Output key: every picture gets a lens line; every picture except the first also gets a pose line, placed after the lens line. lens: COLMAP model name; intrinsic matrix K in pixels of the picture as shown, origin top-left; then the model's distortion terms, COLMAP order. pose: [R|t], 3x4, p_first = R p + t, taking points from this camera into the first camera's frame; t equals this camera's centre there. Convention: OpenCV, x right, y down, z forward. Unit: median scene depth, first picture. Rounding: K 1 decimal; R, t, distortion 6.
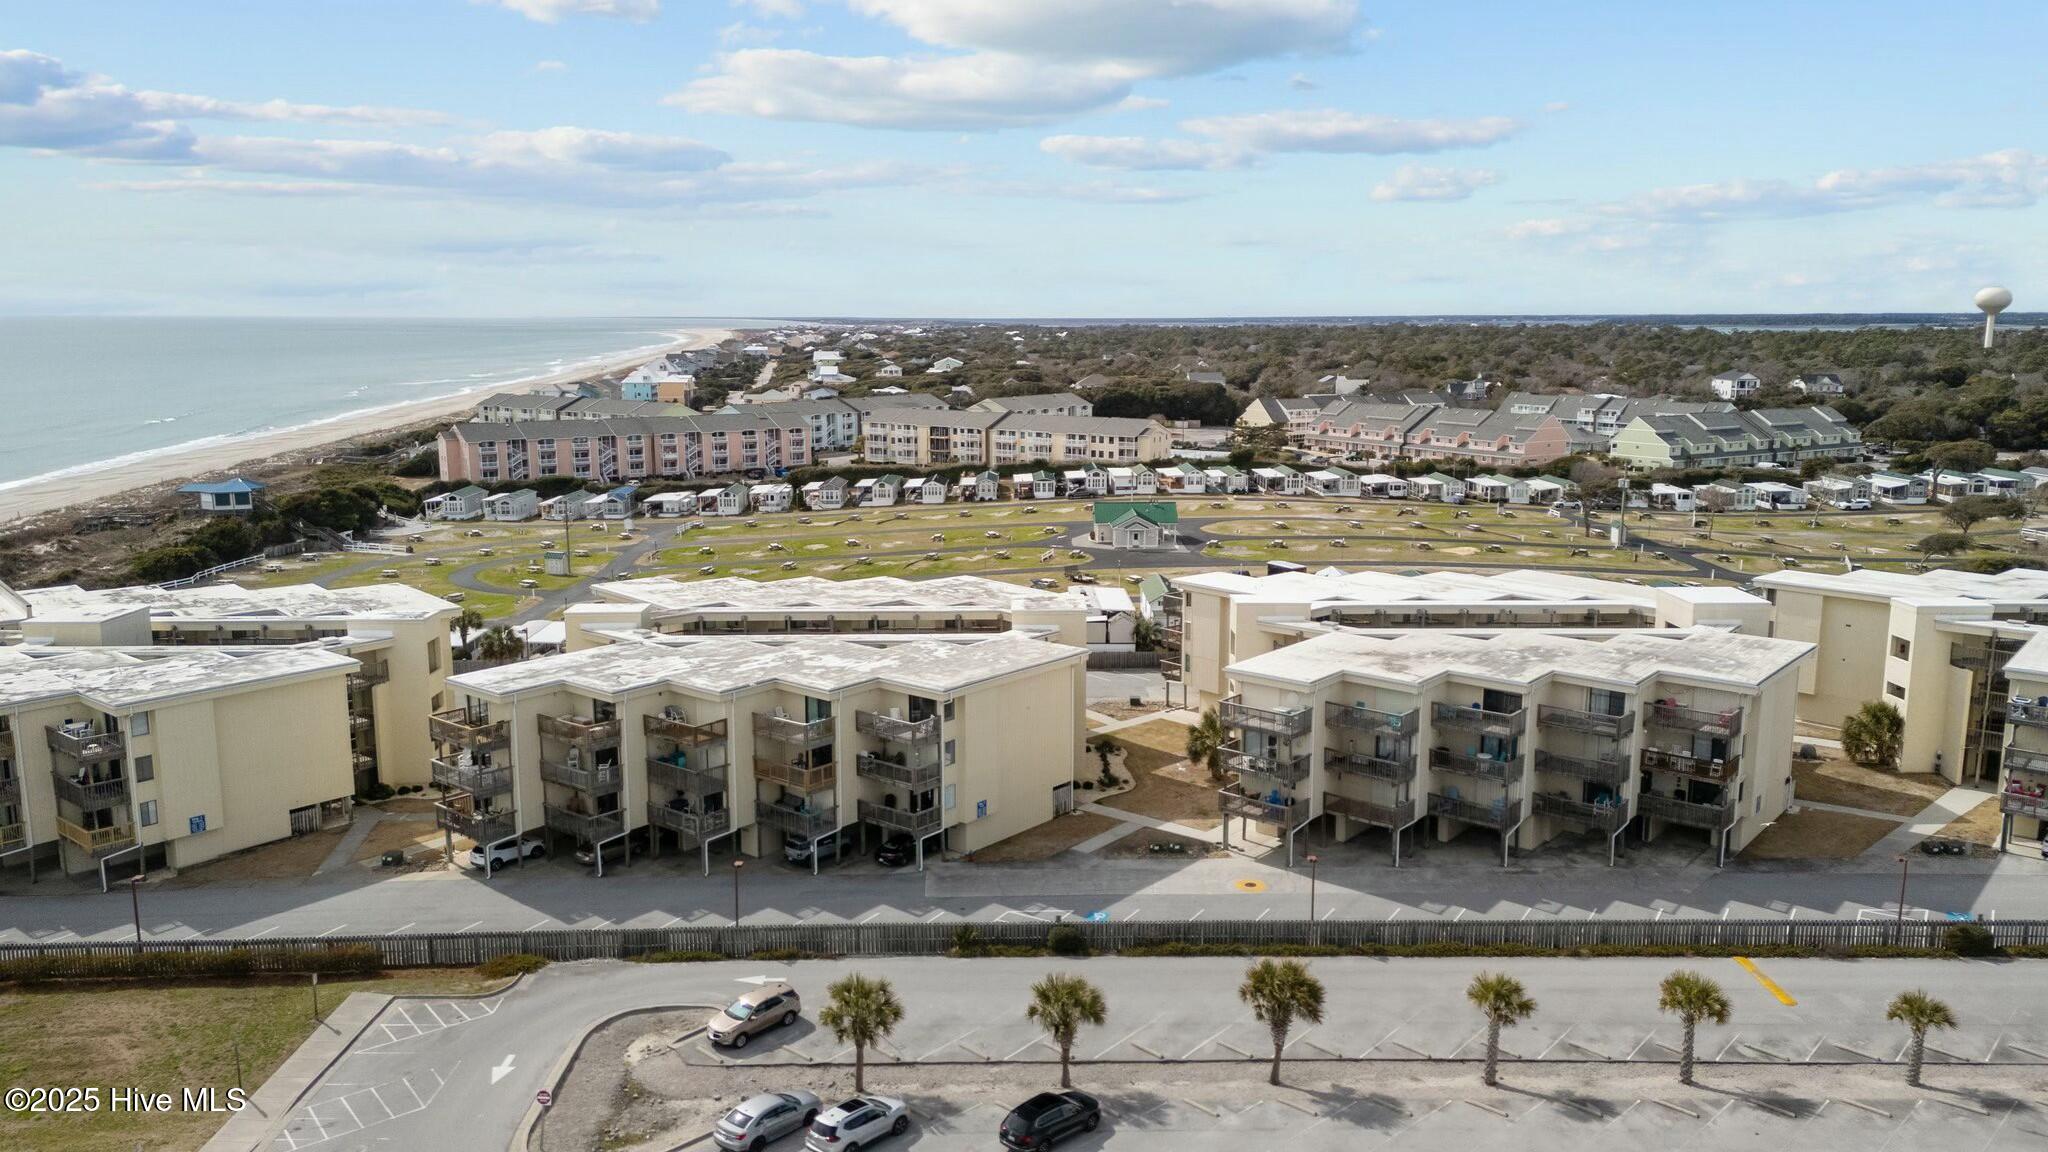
lens RADIAL K [[1496.7, 0, 1024.0], [0, 1496.7, 576.0], [0, 0, 1]] dist [0.127082, -0.150381]
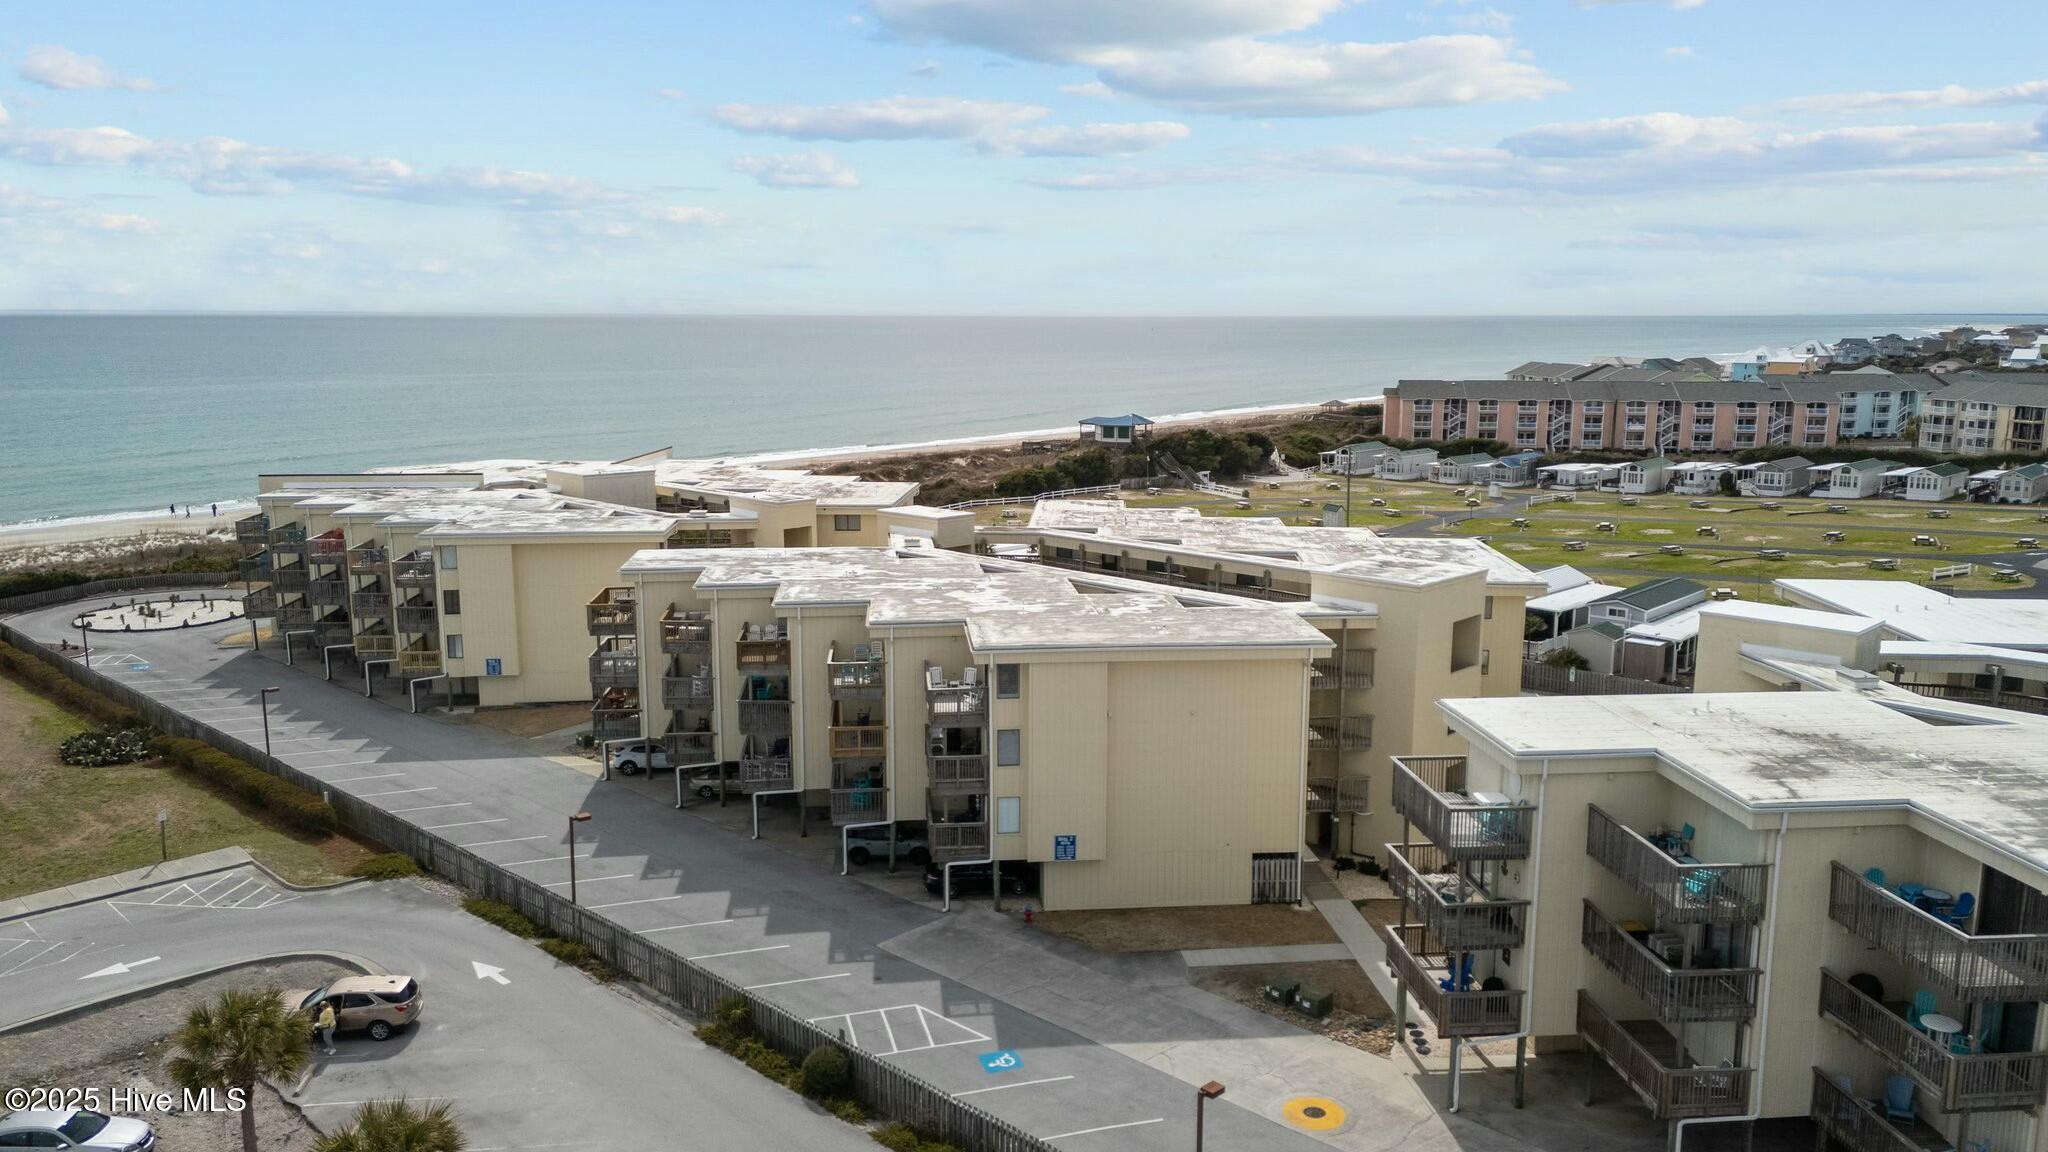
lens RADIAL K [[1496.7, 0, 1024.0], [0, 1496.7, 576.0], [0, 0, 1]] dist [0.127082, -0.150381]
pose [[0.719335, 0.125393, -0.683253, 0.348649], [-0.124976, 0.990885, 0.050274, 0.008876], [0.683329, 0.049227, 0.728449, 0.465919]]
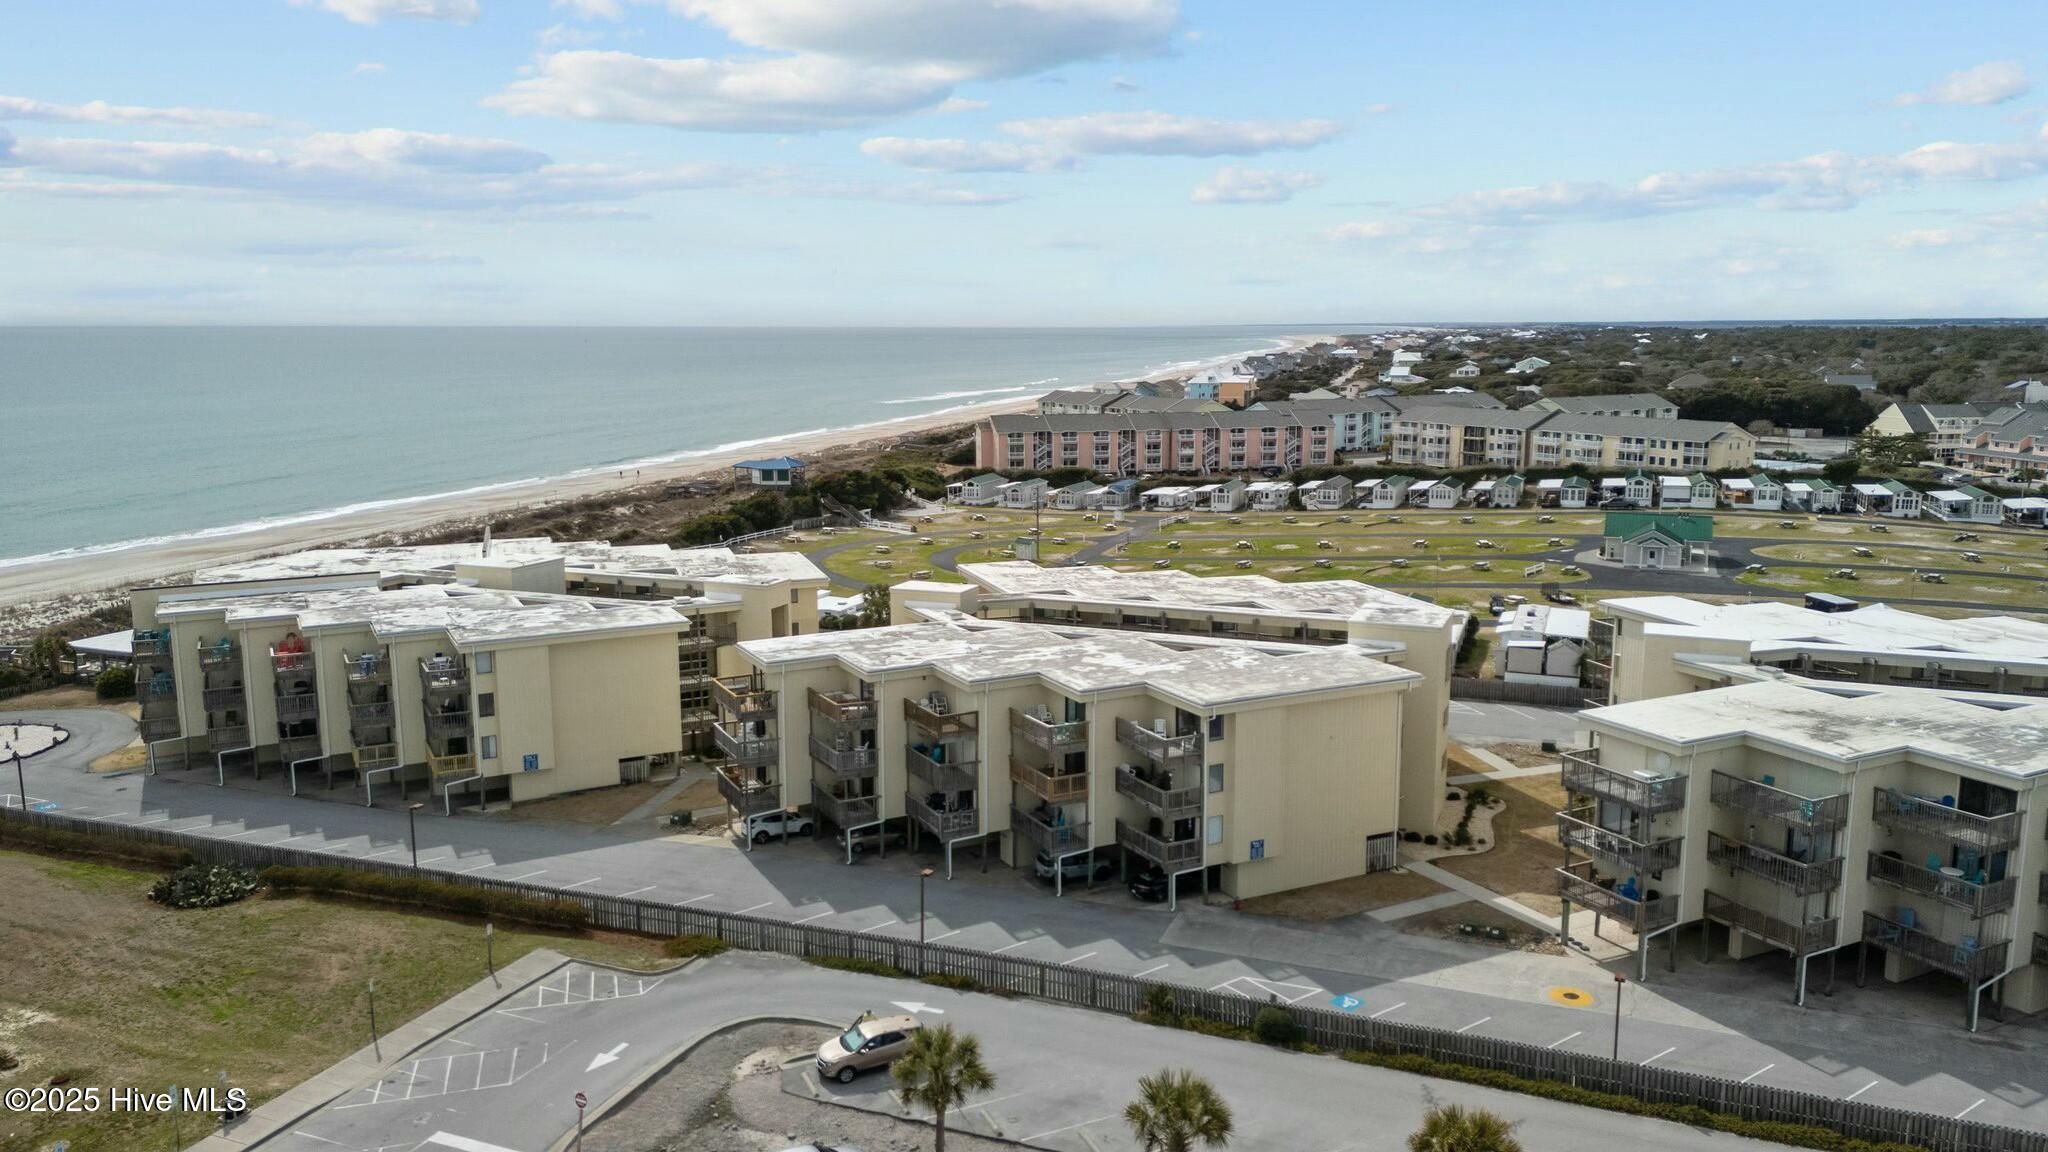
lens RADIAL K [[1496.7, 0, 1024.0], [0, 1496.7, 576.0], [0, 0, 1]] dist [0.127082, -0.150381]
pose [[0.922491, 0.063569, -0.380750, 0.149029], [-0.065189, 0.997835, 0.008654, 0.002513], [0.380476, 0.016838, 0.924638, 0.147644]]
